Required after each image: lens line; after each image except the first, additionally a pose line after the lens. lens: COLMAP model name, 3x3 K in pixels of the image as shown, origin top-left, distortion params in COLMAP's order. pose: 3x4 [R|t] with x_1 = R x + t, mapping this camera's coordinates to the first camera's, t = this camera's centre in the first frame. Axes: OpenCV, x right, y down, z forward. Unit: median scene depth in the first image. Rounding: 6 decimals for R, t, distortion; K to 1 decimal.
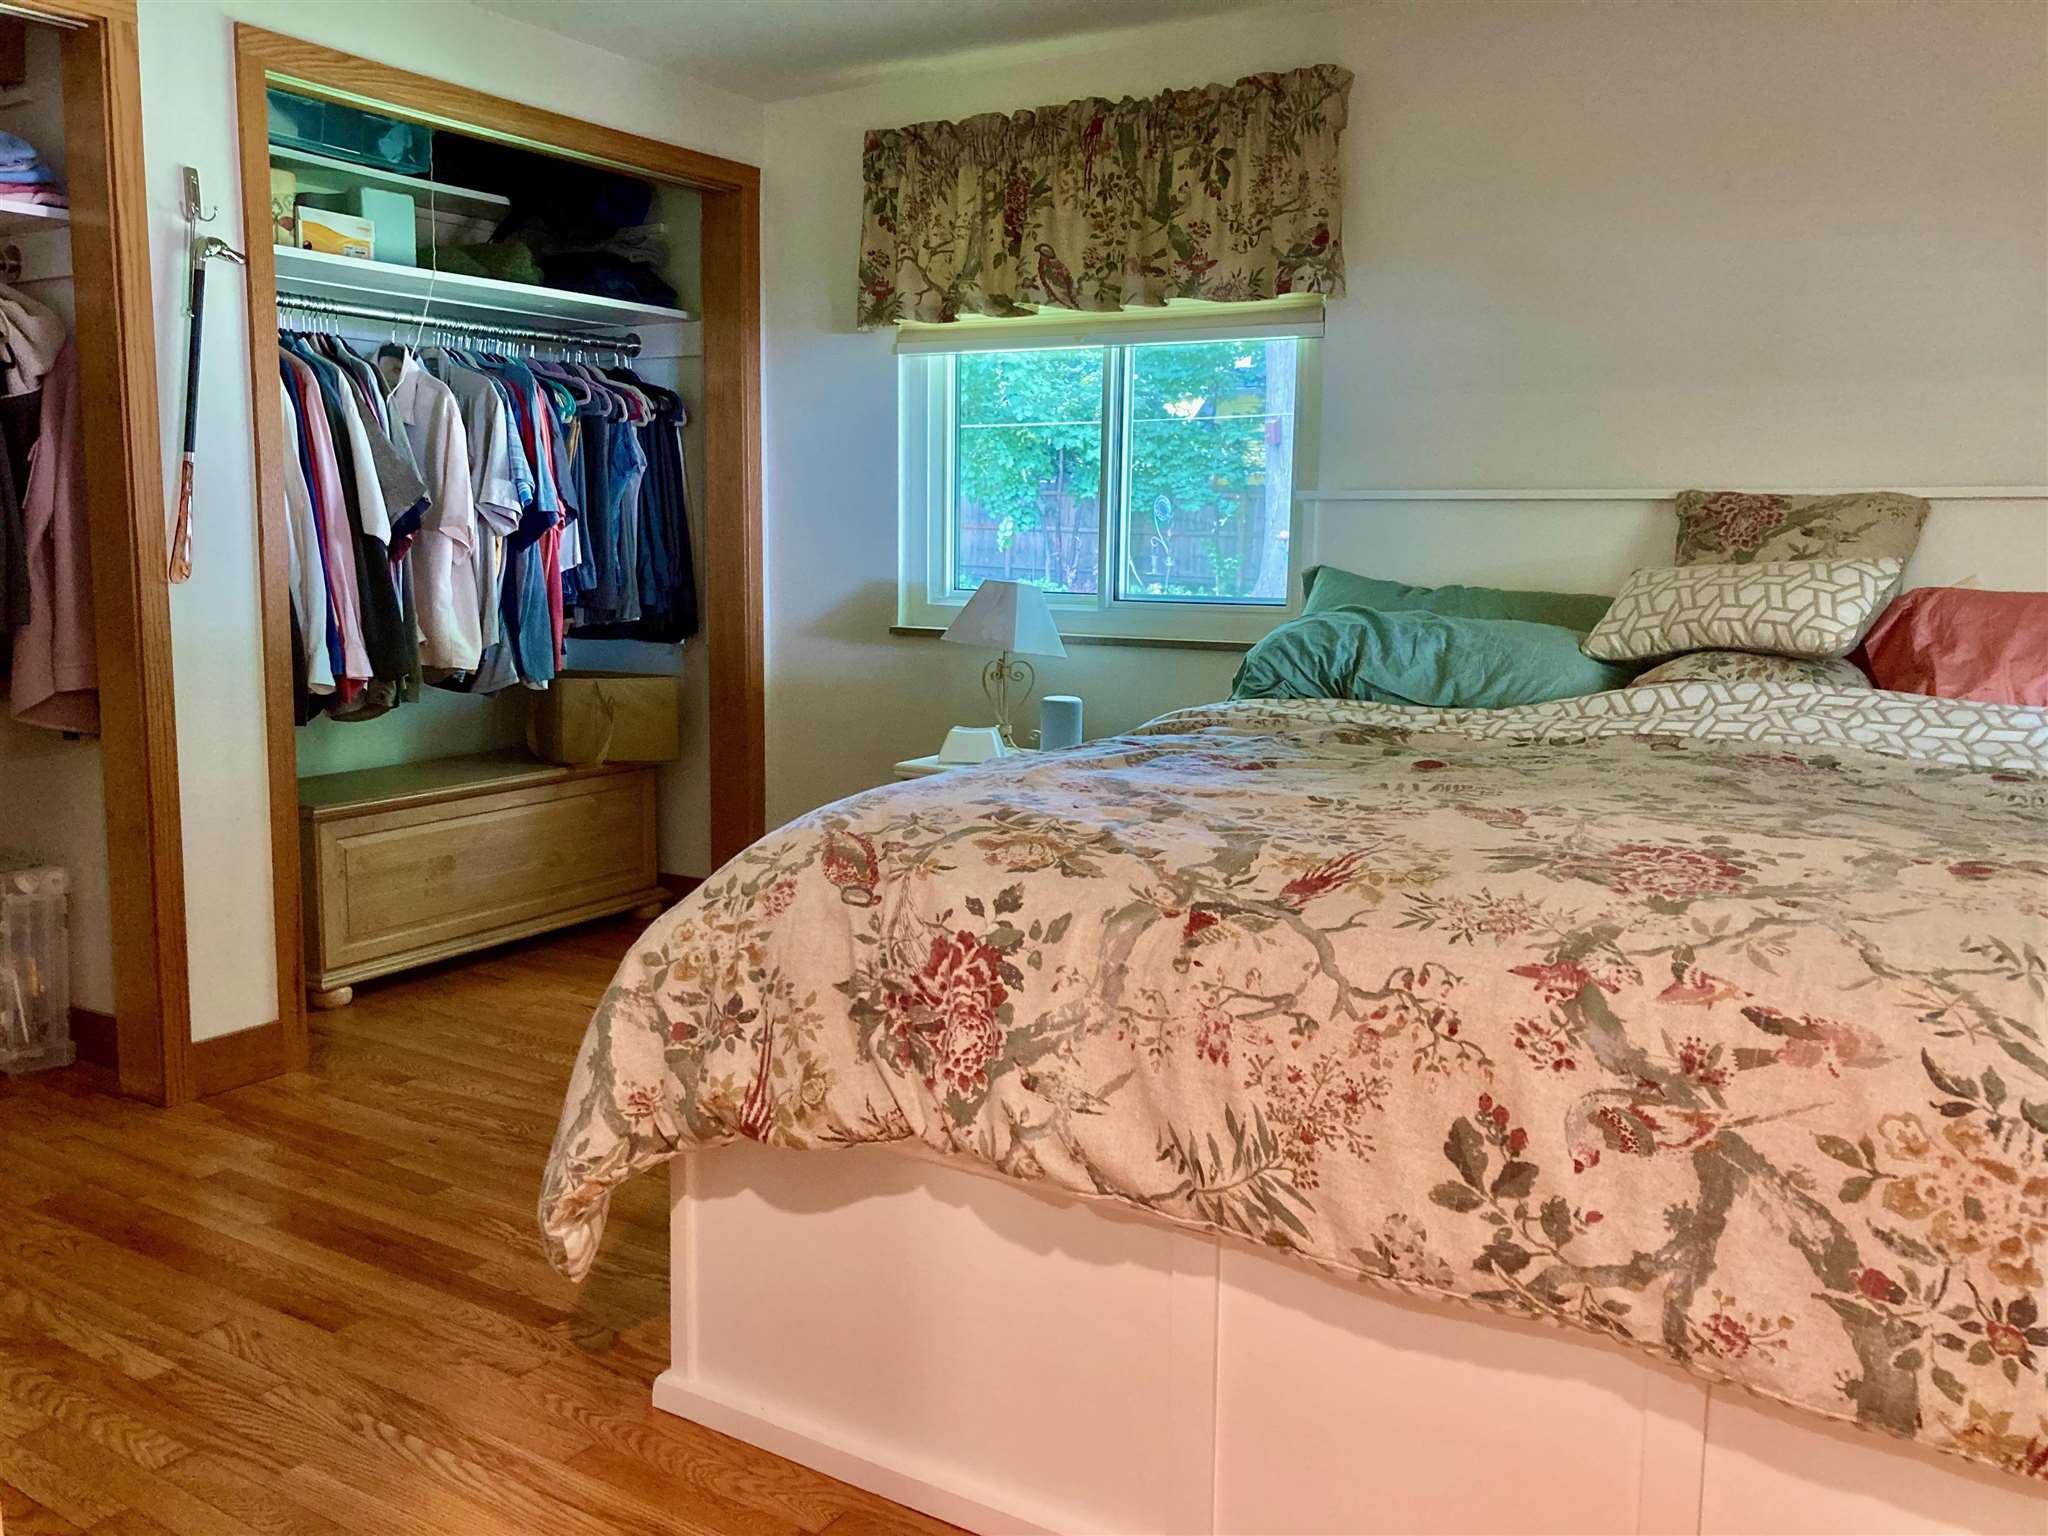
lens RADIAL K [[1678.1, 0, 1020.1], [0, 1678.1, 738.0], [0, 0, 1]] dist [0.112700, -0.157165]
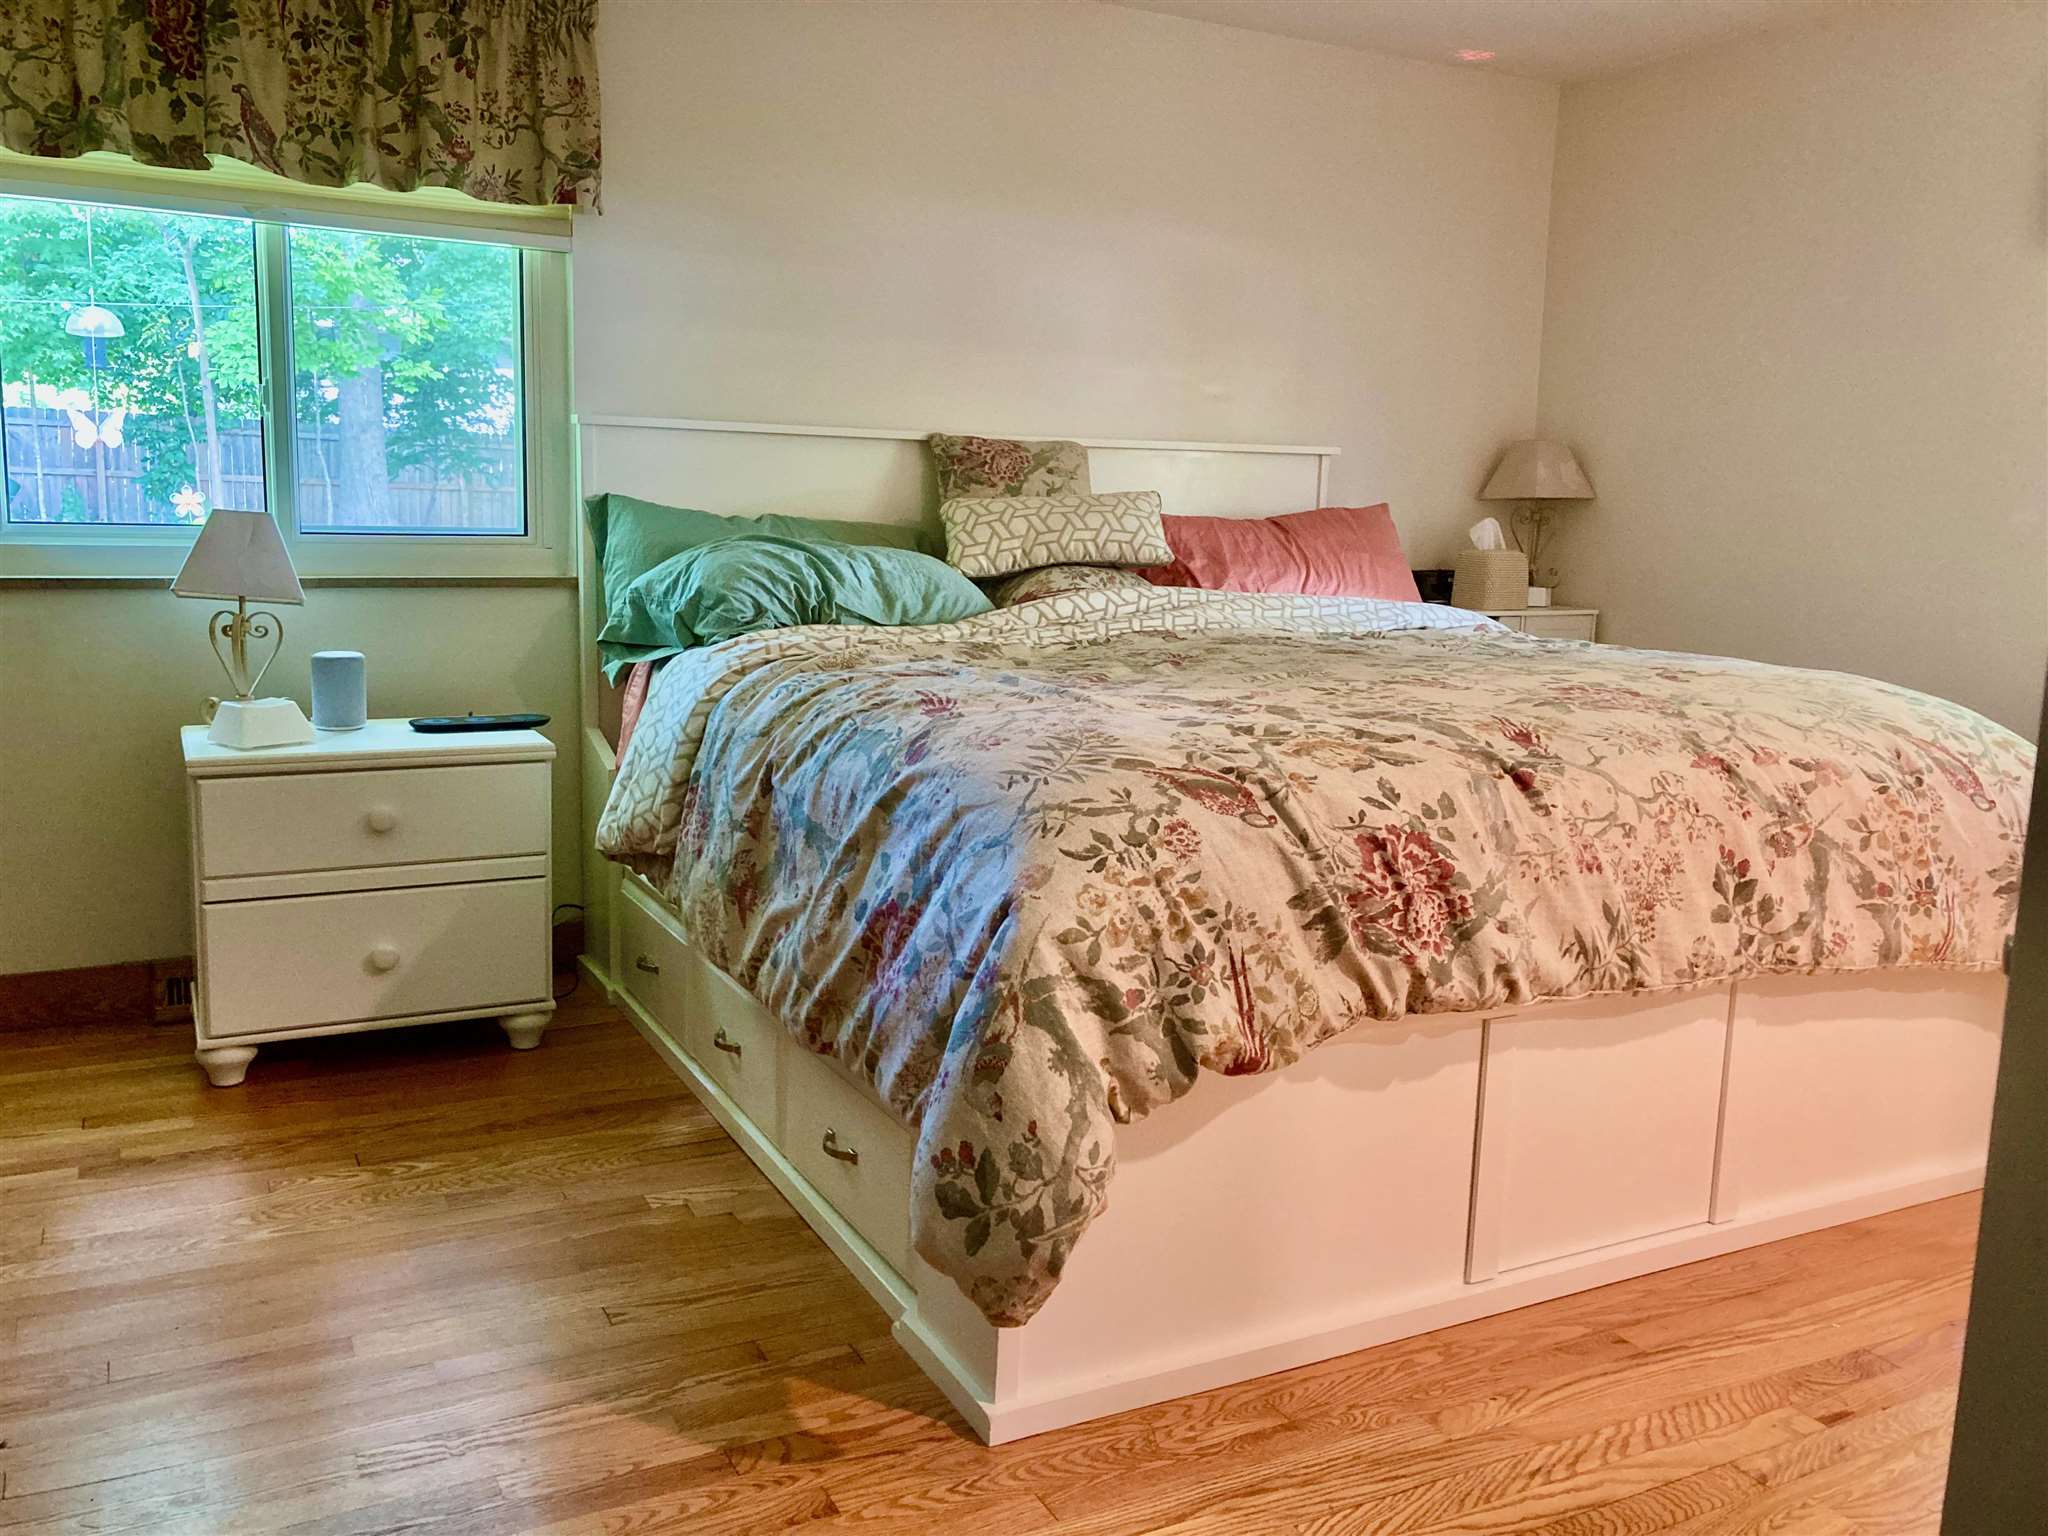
lens RADIAL K [[1667.2, 0, 1024.0], [0, 1667.2, 768.0], [0, 0, 1]] dist [0.007746, 0.015667]
pose [[0.515775, -0.138520, 0.845451, -1.042719], [0.086810, 0.990213, 0.109278, -0.062236], [-0.852314, 0.017031, 0.522752, 0.591939]]
